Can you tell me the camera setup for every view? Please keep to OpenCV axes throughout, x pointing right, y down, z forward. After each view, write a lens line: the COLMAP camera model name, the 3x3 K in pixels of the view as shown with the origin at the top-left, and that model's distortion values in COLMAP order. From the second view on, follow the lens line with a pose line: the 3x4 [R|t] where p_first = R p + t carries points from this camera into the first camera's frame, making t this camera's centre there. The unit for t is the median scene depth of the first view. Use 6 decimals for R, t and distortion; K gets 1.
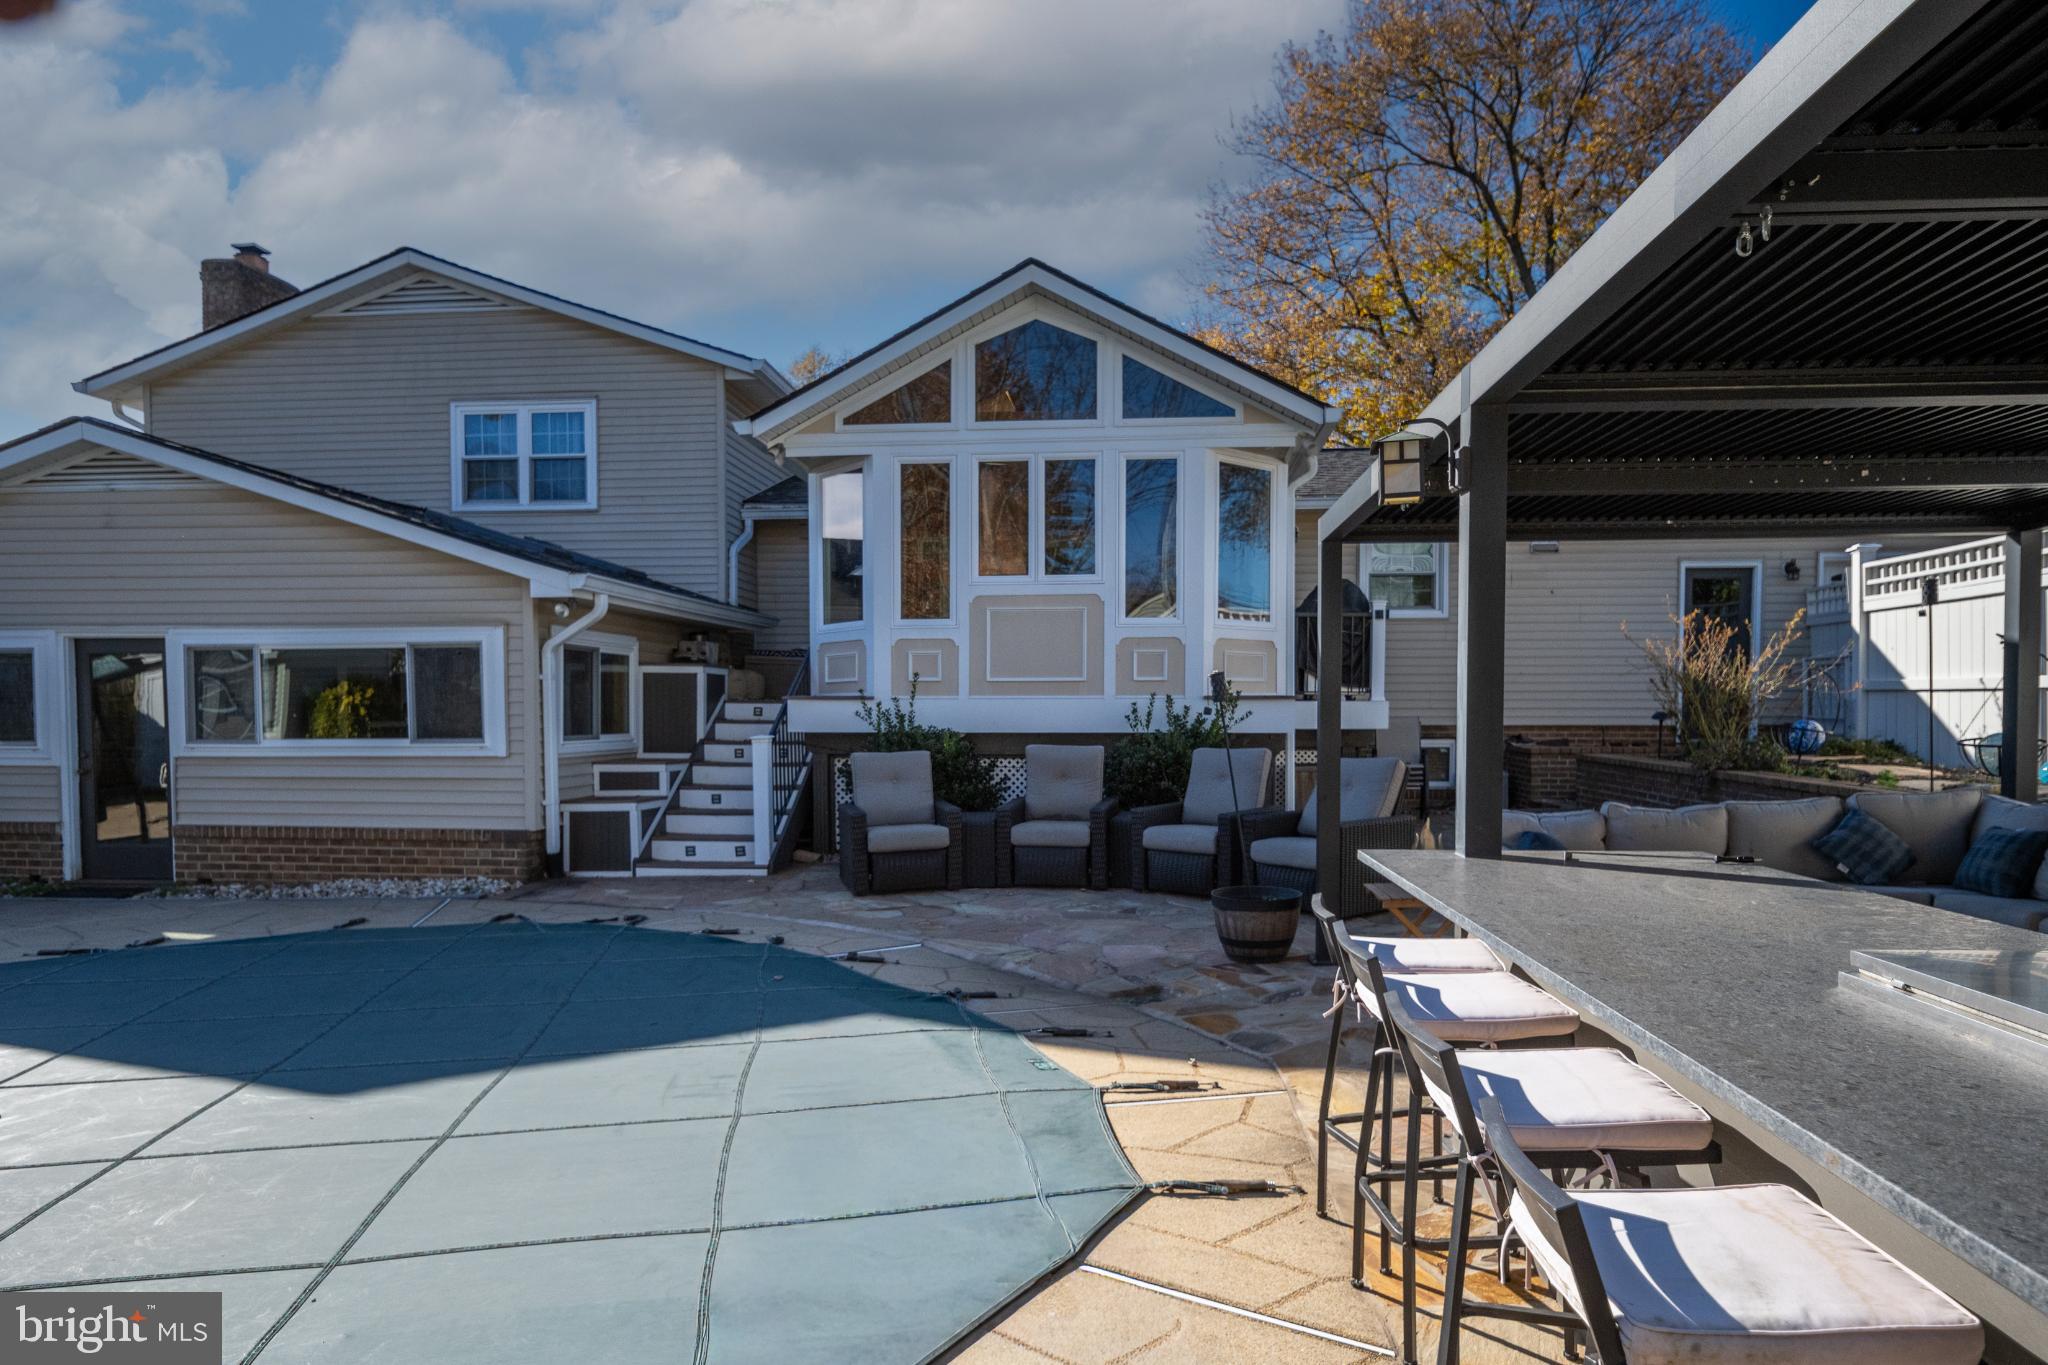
lens RADIAL K [[1156.3, 0, 1007.6], [0, 1156.3, 743.7], [0, 0, 1]] dist [0.002383, 0.003332]
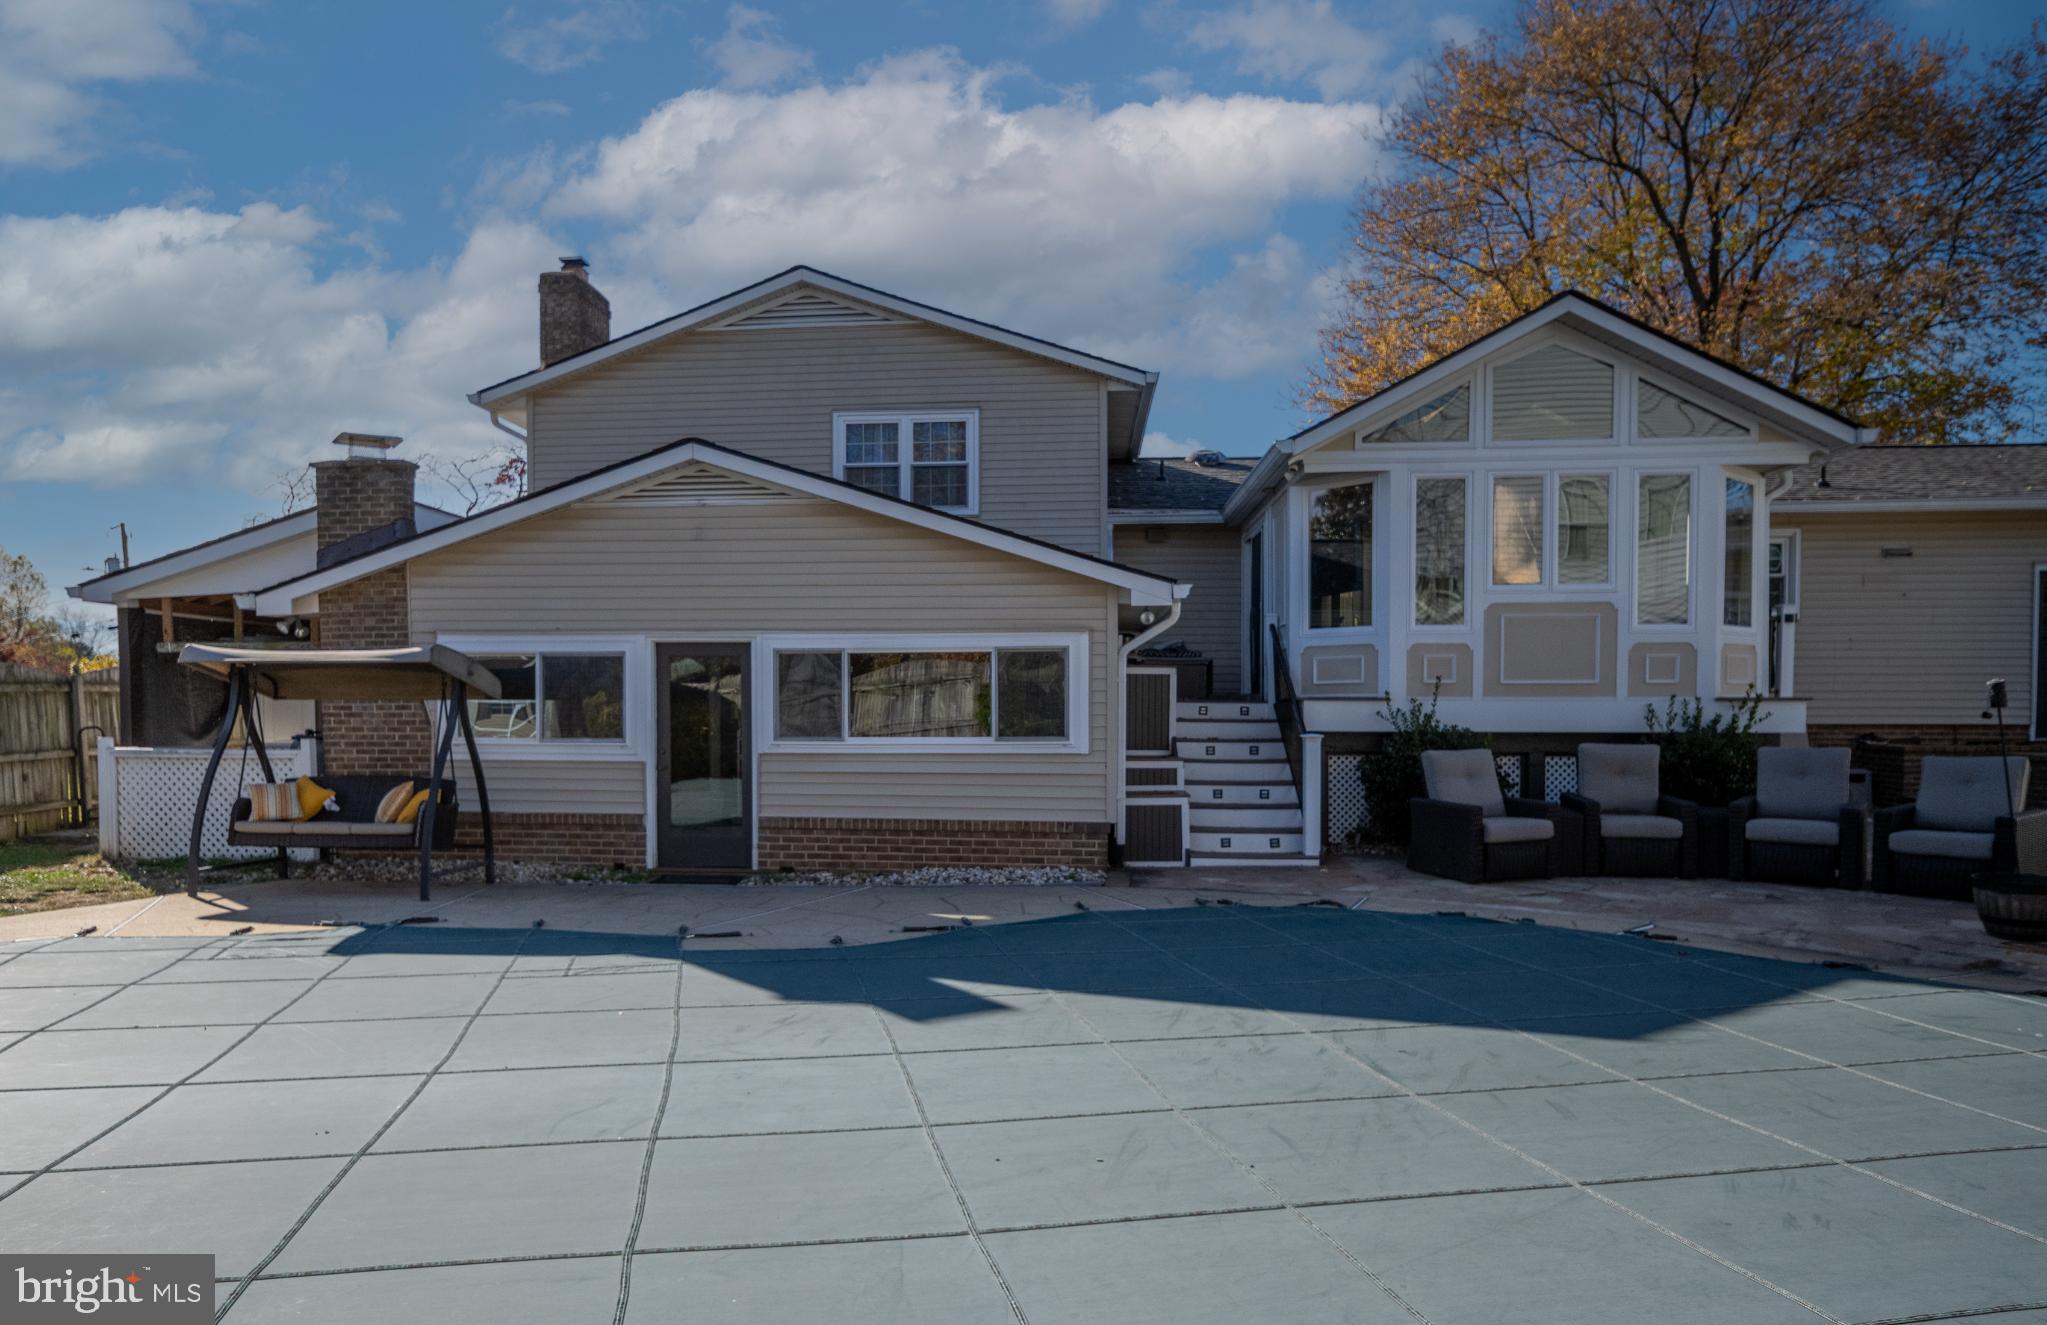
lens RADIAL K [[1248.8, 0, 768.0], [0, 1248.8, 711.2], [0, 0, 1]] dist [-0.006463, 0.003680]
pose [[0.999897, 0.001906, -0.014200, -0.684169], [-0.002203, 0.999779, -0.020912, -0.003225], [0.014157, 0.020942, 0.999680, -0.153004]]
